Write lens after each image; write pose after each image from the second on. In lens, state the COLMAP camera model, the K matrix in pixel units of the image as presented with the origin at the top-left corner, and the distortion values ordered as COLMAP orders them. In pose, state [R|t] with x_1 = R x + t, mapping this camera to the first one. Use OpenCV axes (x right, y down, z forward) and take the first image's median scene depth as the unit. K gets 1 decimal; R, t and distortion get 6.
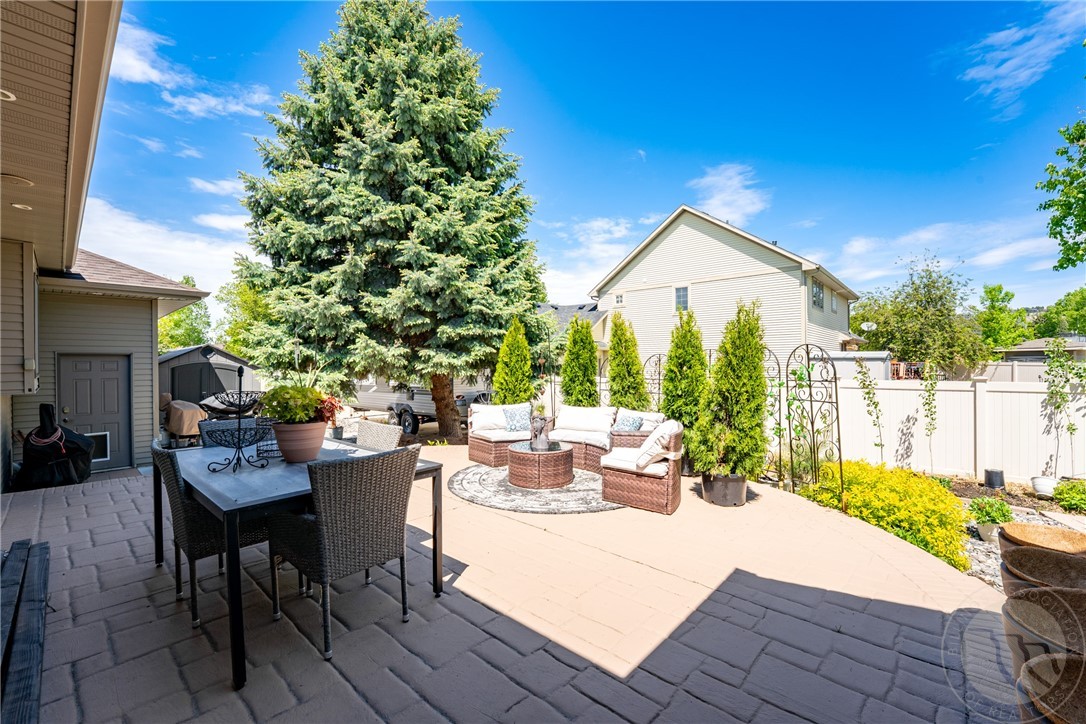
lens RADIAL K [[454.2, 0, 542.6], [0, 454.2, 364.5], [0, 0, 1]] dist [-0.004210, -0.000319]
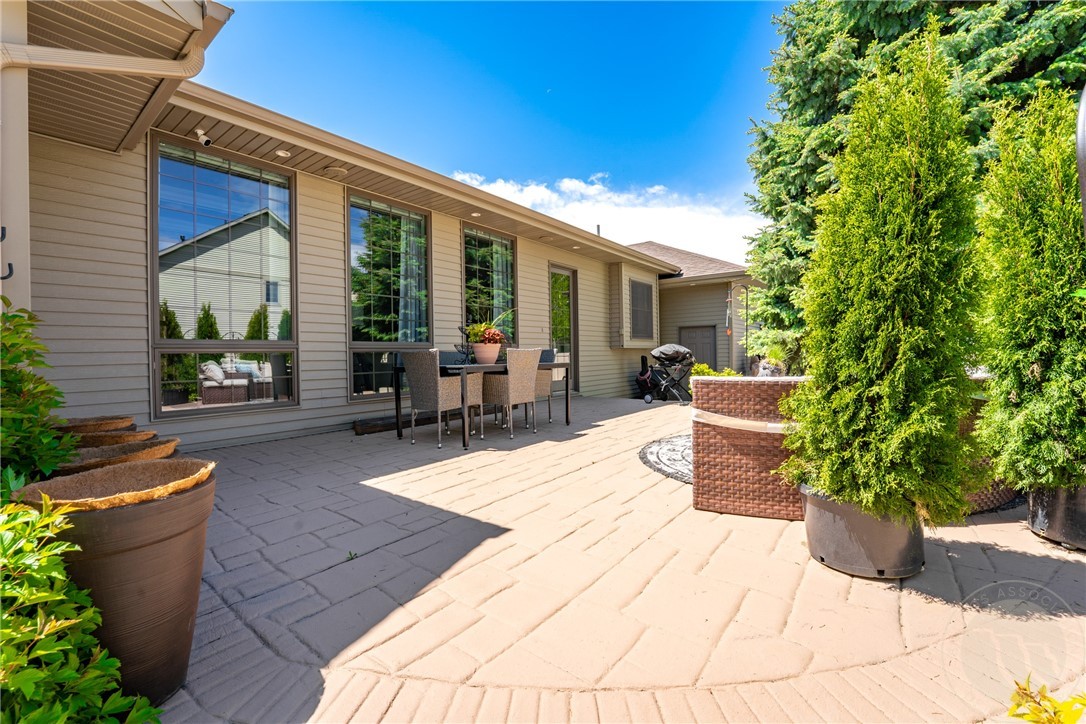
lens RADIAL K [[454.2, 0, 533.8], [0, 454.2, 357.1], [0, 0, 1]] dist [-0.004210, -0.000319]
pose [[0.087330, 0.012195, -0.996105, 0.746582], [0.008871, 0.999876, 0.013019, 0.092813], [0.996140, -0.009974, 0.087211, 0.611156]]
